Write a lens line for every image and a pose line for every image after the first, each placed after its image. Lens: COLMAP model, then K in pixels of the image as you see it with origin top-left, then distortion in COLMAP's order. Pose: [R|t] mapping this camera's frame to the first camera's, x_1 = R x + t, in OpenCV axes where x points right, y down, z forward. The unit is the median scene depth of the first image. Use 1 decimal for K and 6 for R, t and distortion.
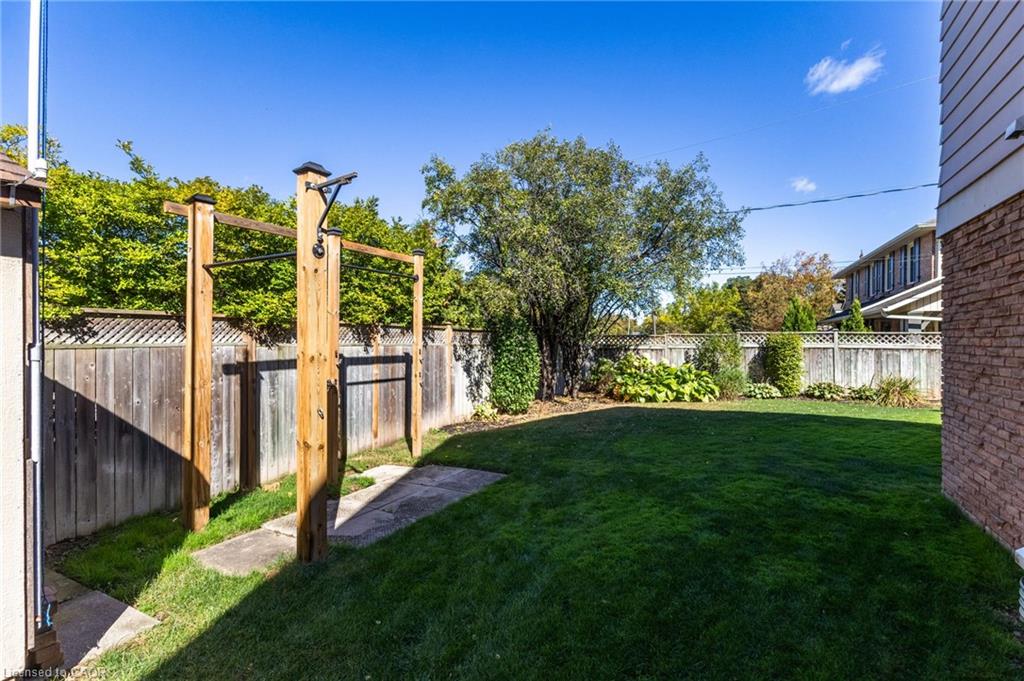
lens RADIAL K [[481.6, 0, 509.3], [0, 481.6, 339.8], [0, 0, 1]] dist [0.004938, 0.000923]
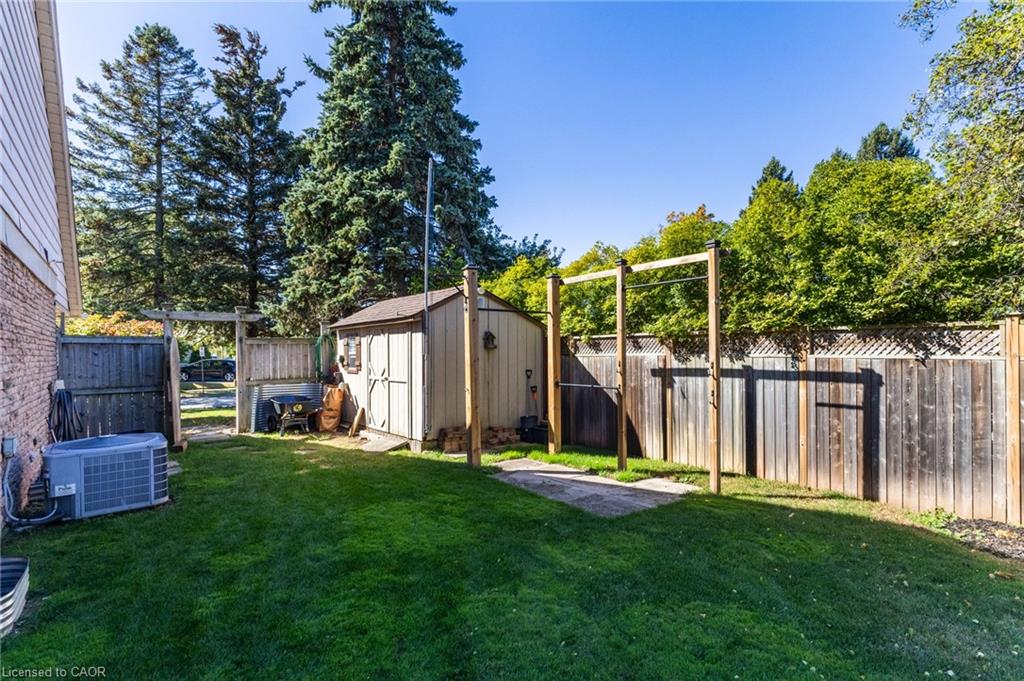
lens RADIAL K [[481.6, 0, 554.5], [0, 481.6, 344.1], [0, 0, 1]] dist [0.004938, 0.000923]
pose [[-0.348319, -0.012841, -0.937288, 0.574681], [0.008736, 0.999818, -0.016944, 0.000838], [0.937335, -0.014090, -0.348144, 0.873941]]
